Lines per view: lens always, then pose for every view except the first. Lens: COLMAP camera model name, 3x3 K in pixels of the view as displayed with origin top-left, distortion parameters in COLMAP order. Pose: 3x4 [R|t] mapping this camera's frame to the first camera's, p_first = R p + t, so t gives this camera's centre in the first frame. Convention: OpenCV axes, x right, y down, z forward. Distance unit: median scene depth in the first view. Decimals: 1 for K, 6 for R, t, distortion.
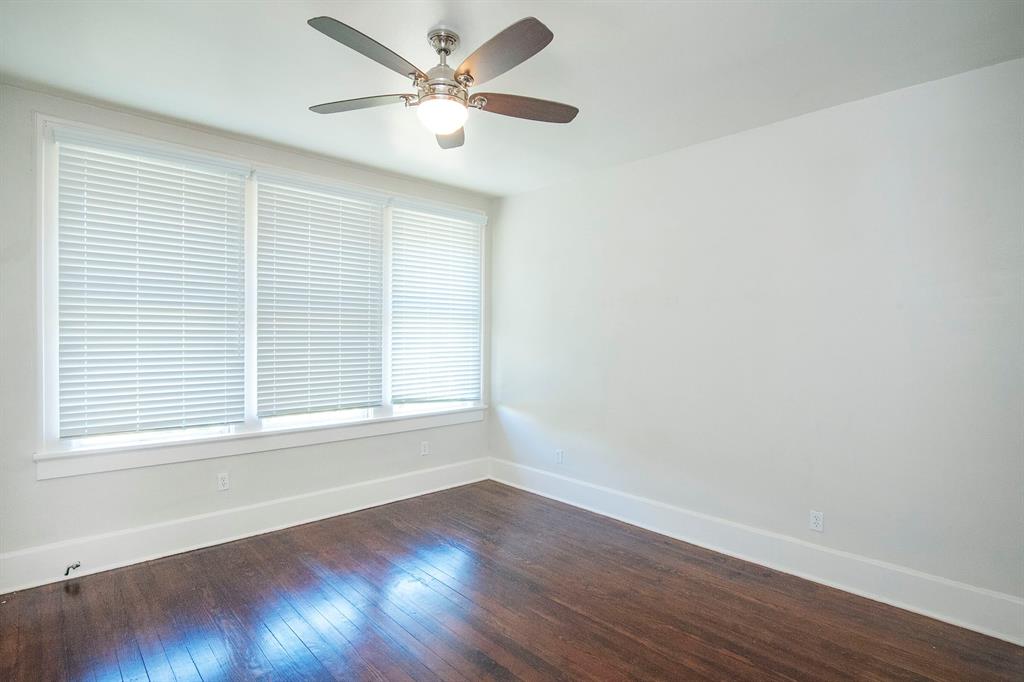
lens RADIAL K [[511.7, 0, 517.4], [0, 511.7, 338.0], [0, 0, 1]] dist [-0.014348, -0.000249]
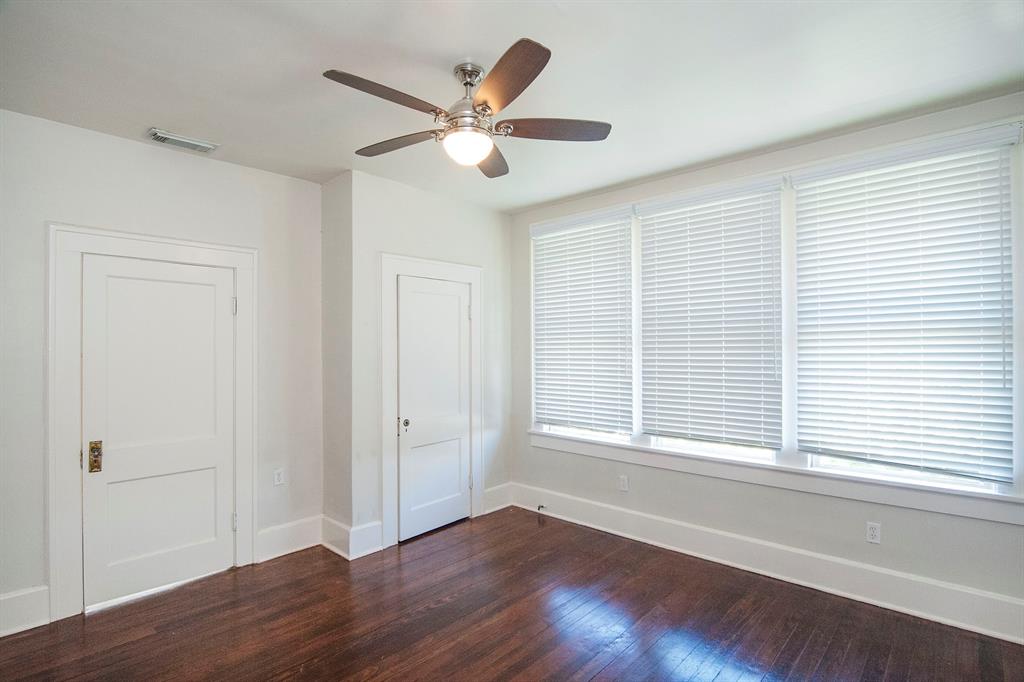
lens RADIAL K [[511.7, 0, 514.3], [0, 511.7, 347.3], [0, 0, 1]] dist [-0.014348, -0.000249]
pose [[0.065022, -0.012088, -0.997811, 0.534993], [-0.000776, 0.999926, -0.012164, -0.013756], [0.997884, 0.001565, 0.065008, 0.627326]]
